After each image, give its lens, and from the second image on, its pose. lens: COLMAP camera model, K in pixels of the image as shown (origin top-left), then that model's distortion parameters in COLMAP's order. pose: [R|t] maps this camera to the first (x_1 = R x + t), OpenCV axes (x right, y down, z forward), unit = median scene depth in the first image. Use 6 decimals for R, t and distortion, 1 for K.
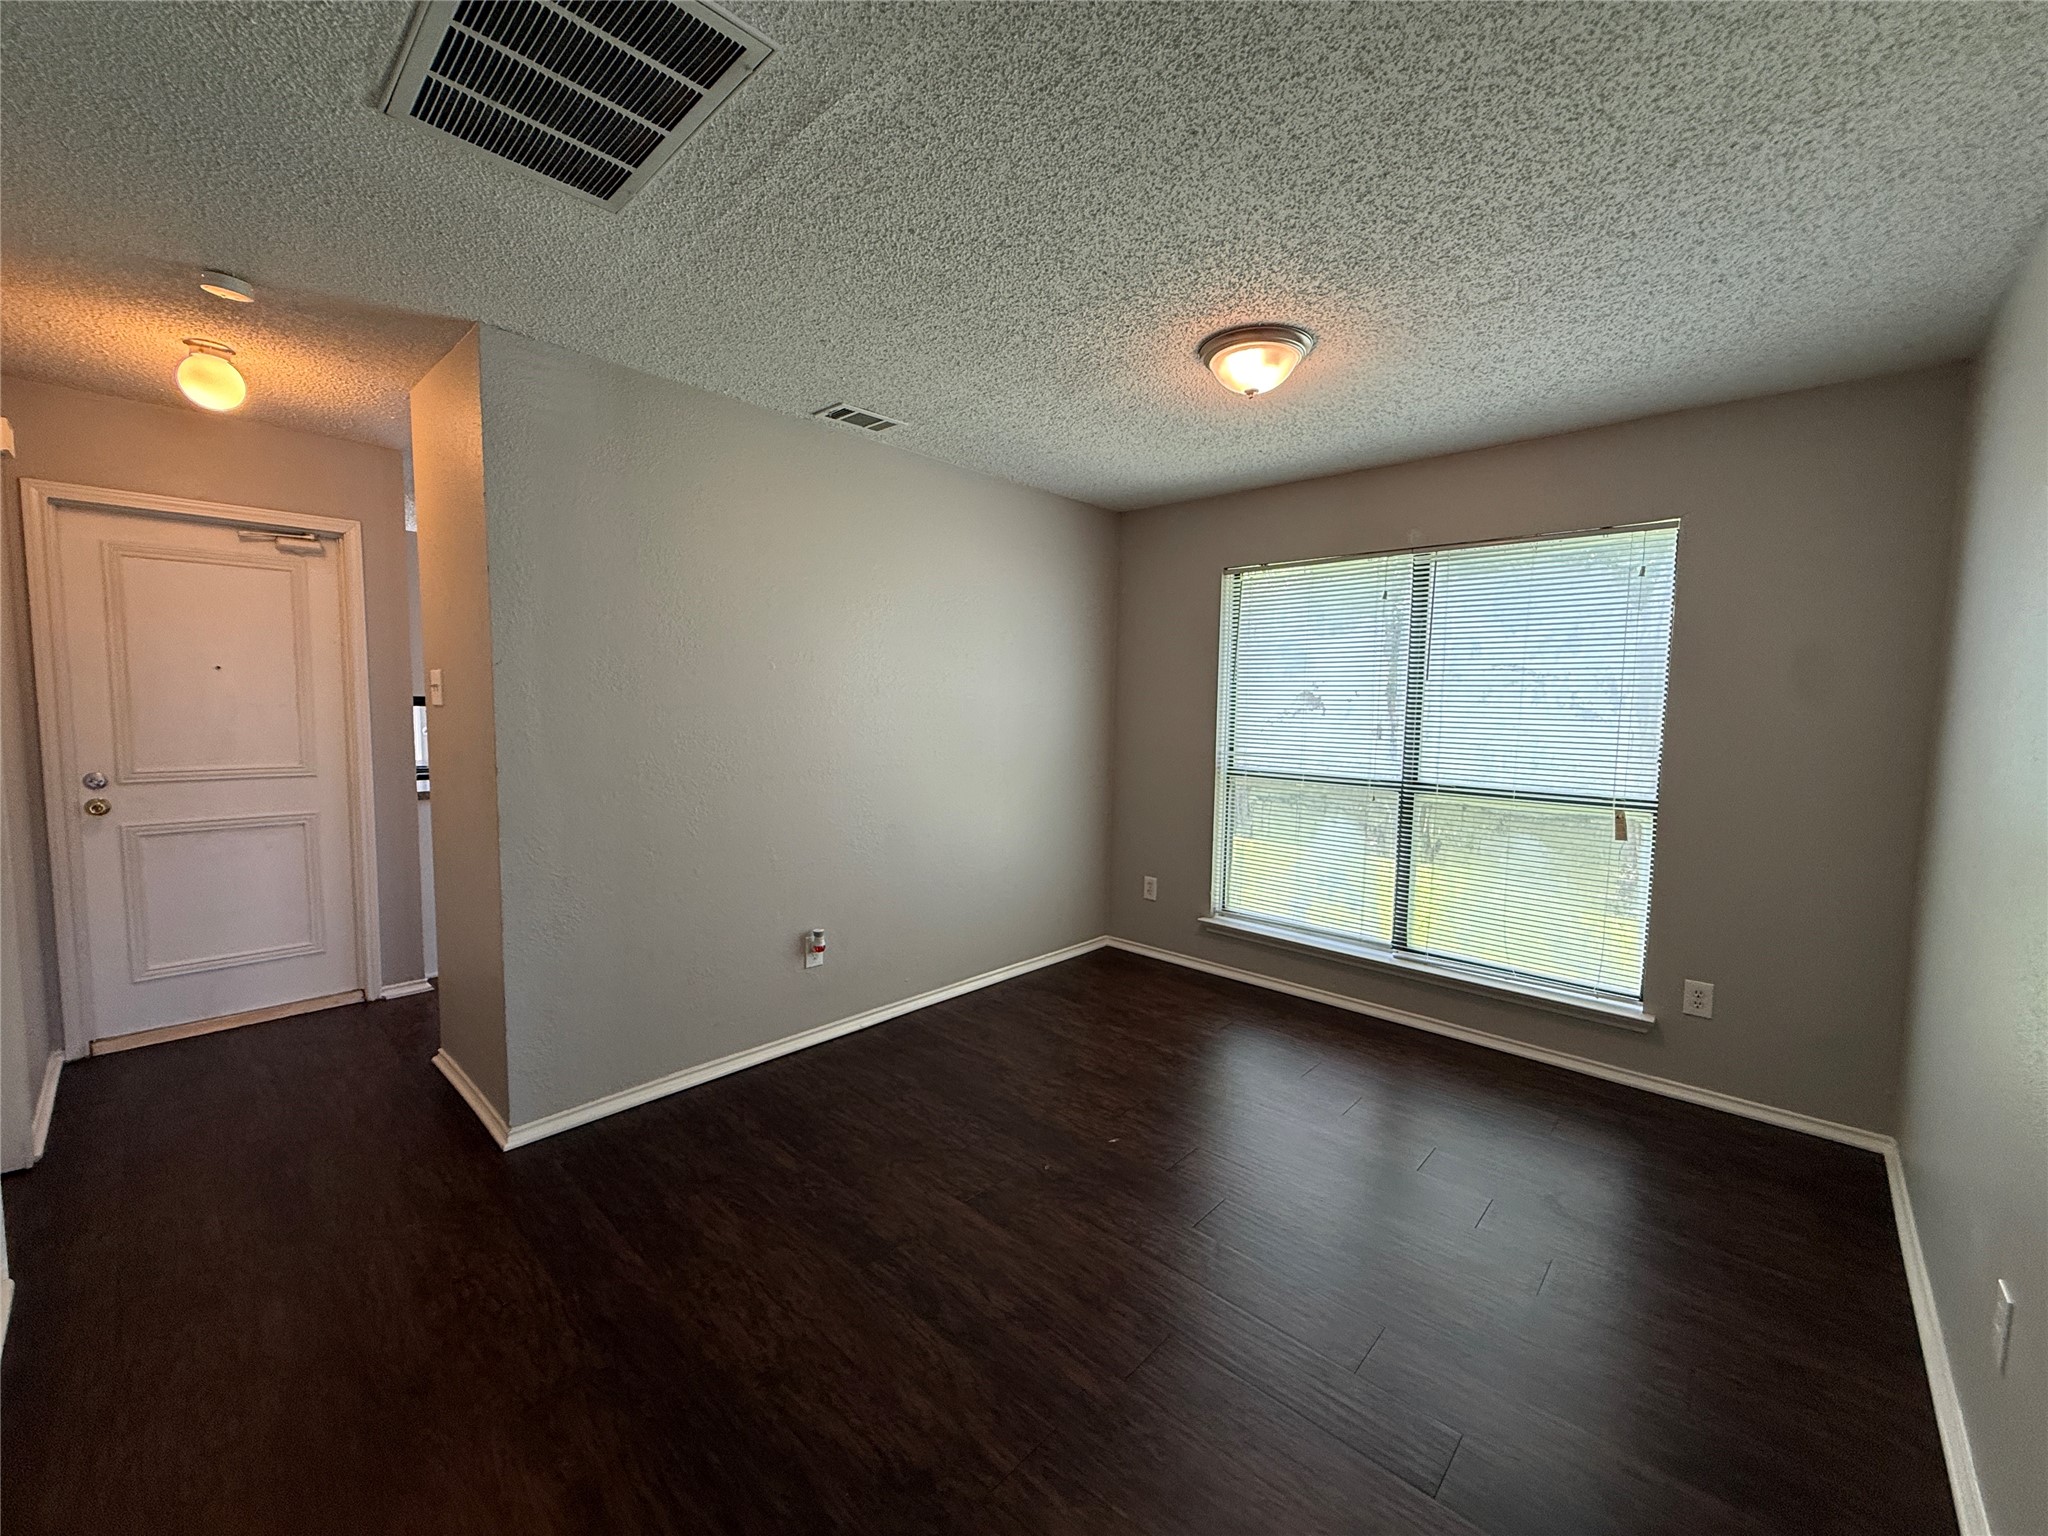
lens RADIAL K [[819.6, 0, 1021.9], [0, 819.6, 764.5], [0, 0, 1]] dist [0.000241, 0.000224]
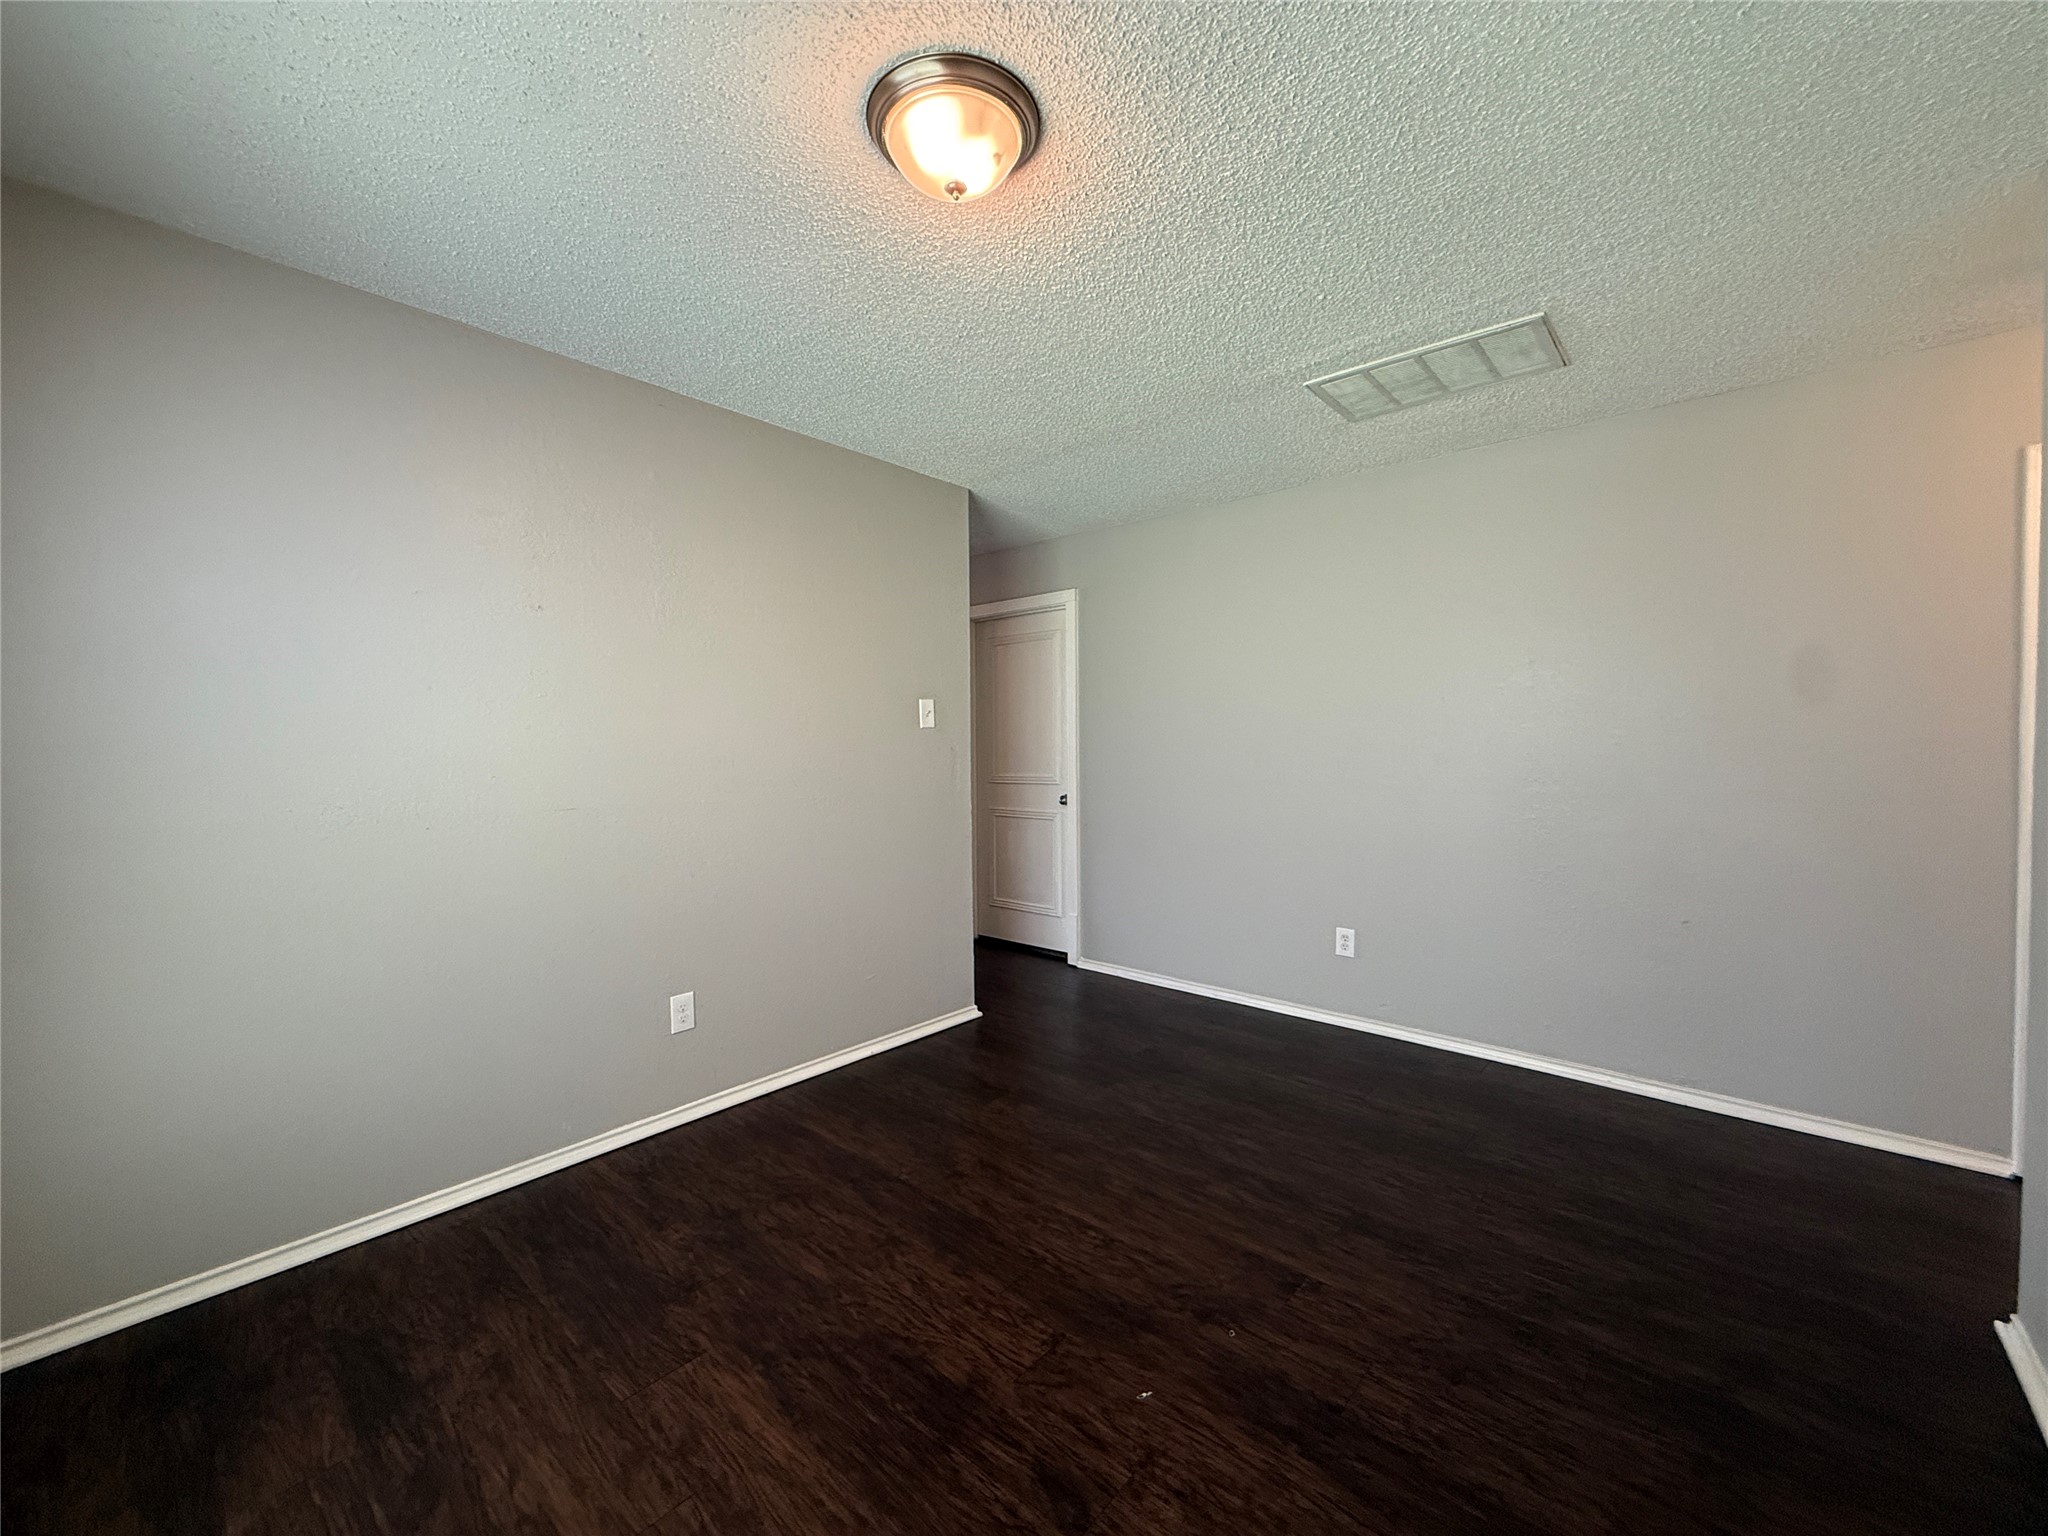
lens RADIAL K [[819.6, 0, 1021.9], [0, 819.6, 764.5], [0, 0, 1]] dist [0.000241, 0.000224]
pose [[-0.999535, -0.006209, -0.029868, 0.168746], [-0.009301, 0.994478, 0.104530, -0.055211], [0.029054, 0.104759, -0.994073, 1.163610]]
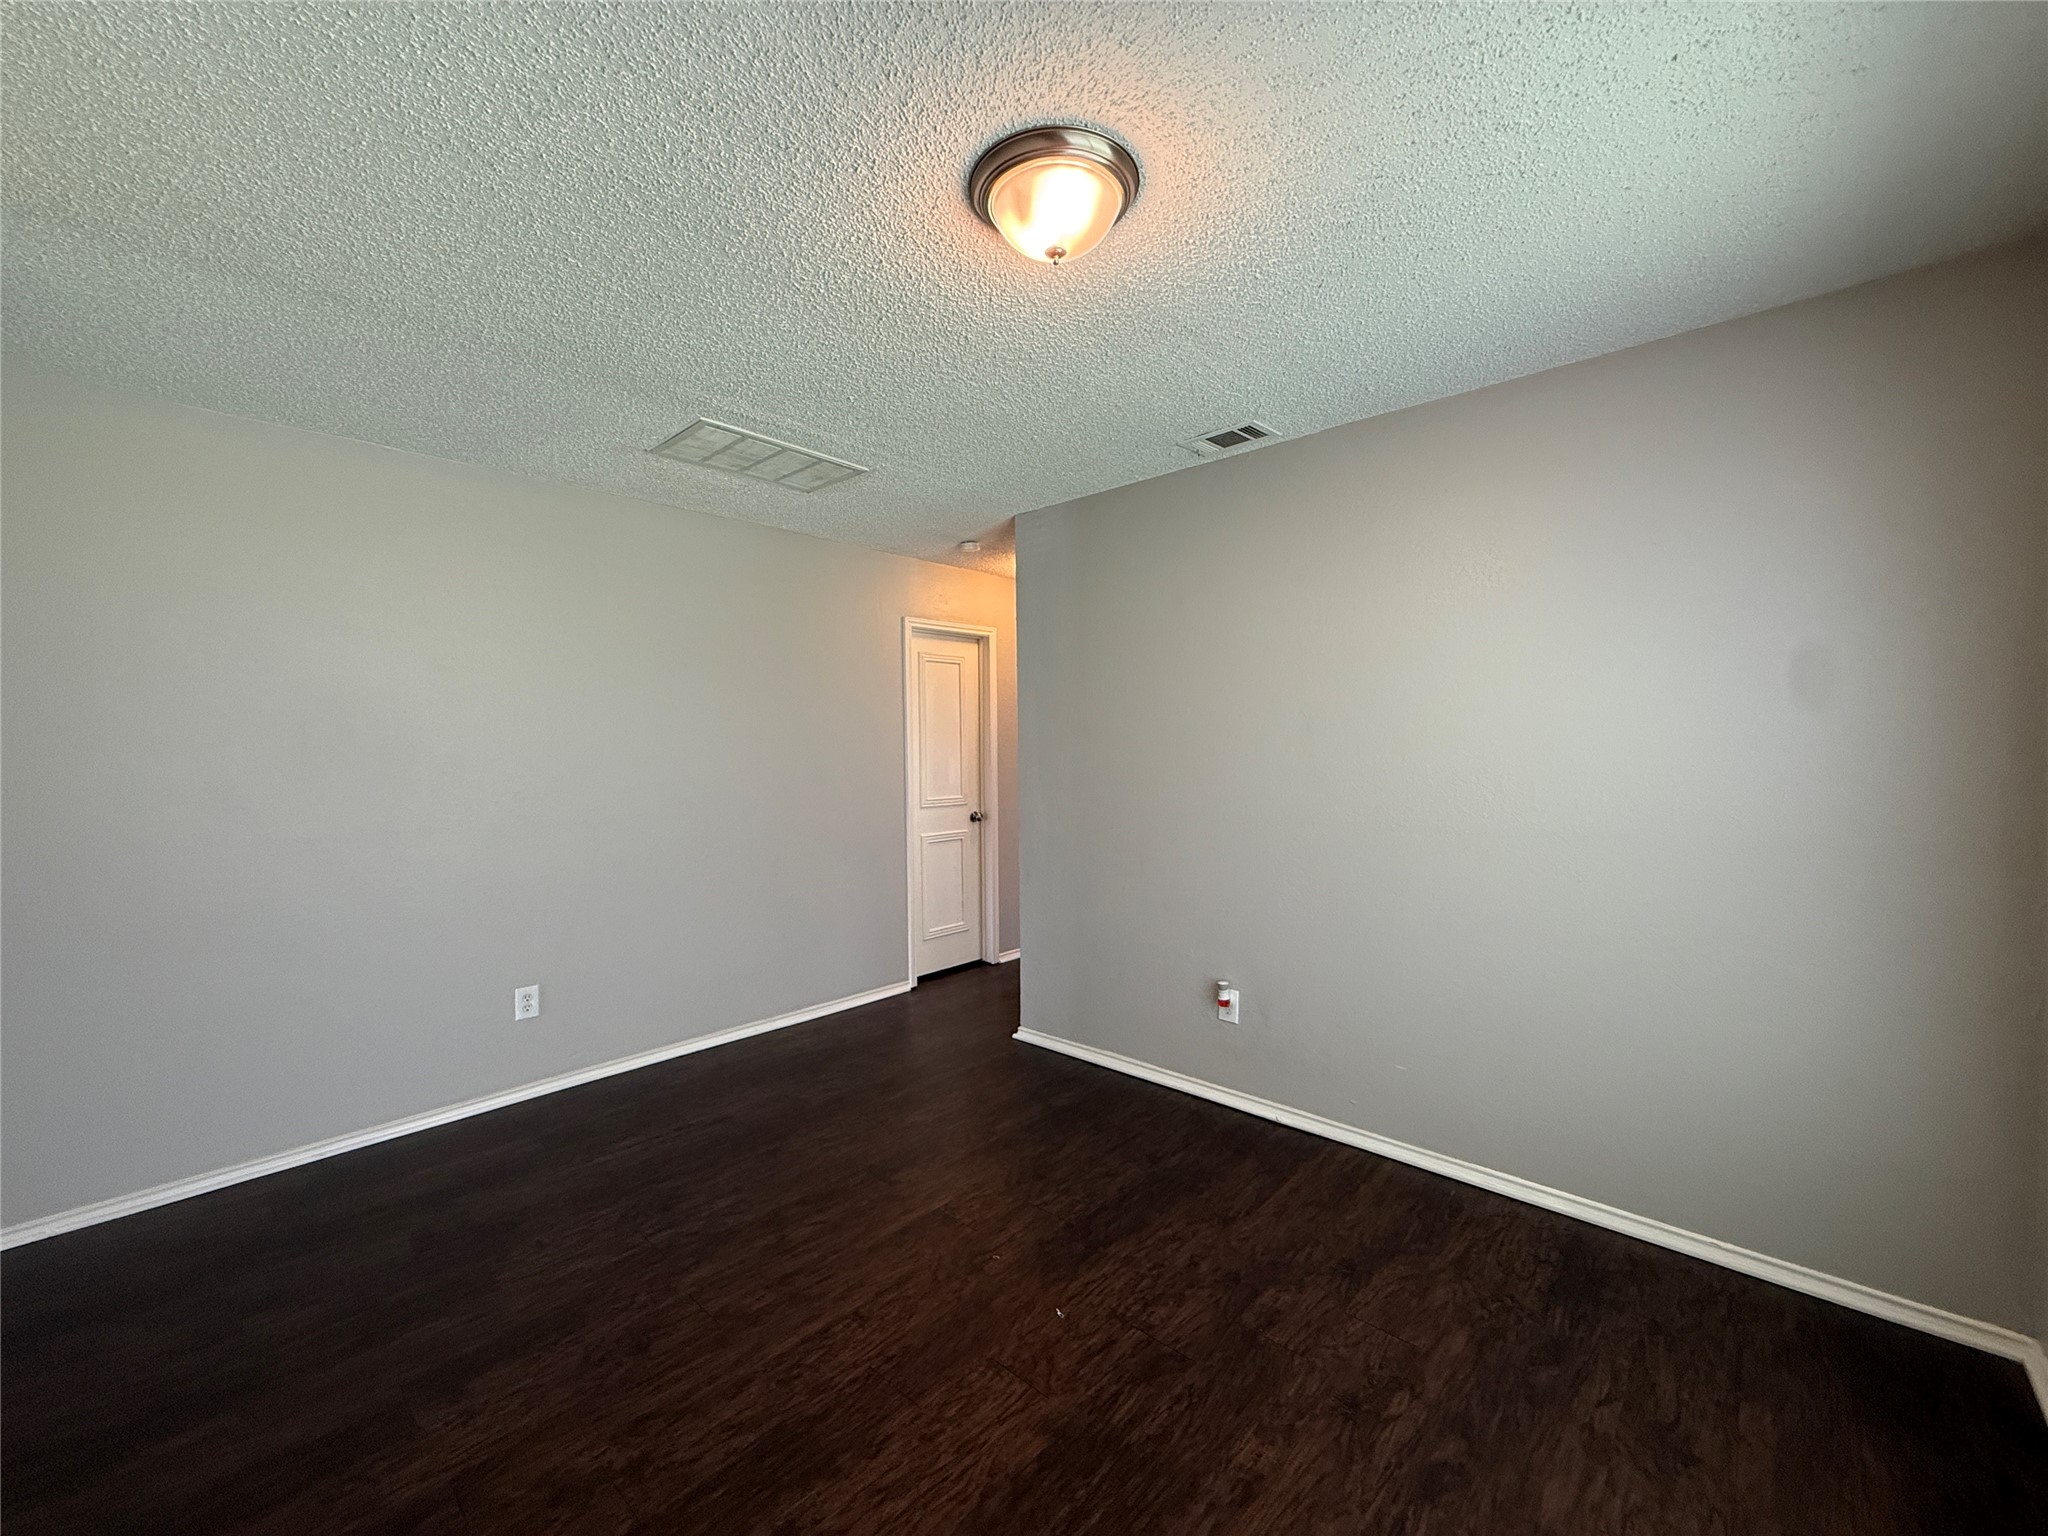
lens RADIAL K [[819.6, 0, 1021.9], [0, 819.6, 764.5], [0, 0, 1]] dist [0.000241, 0.000224]
pose [[0.012159, 0.009349, -0.999882, 0.647138], [-0.070930, 0.997445, 0.008463, -0.038446], [0.997407, 0.070818, 0.012791, 0.686377]]
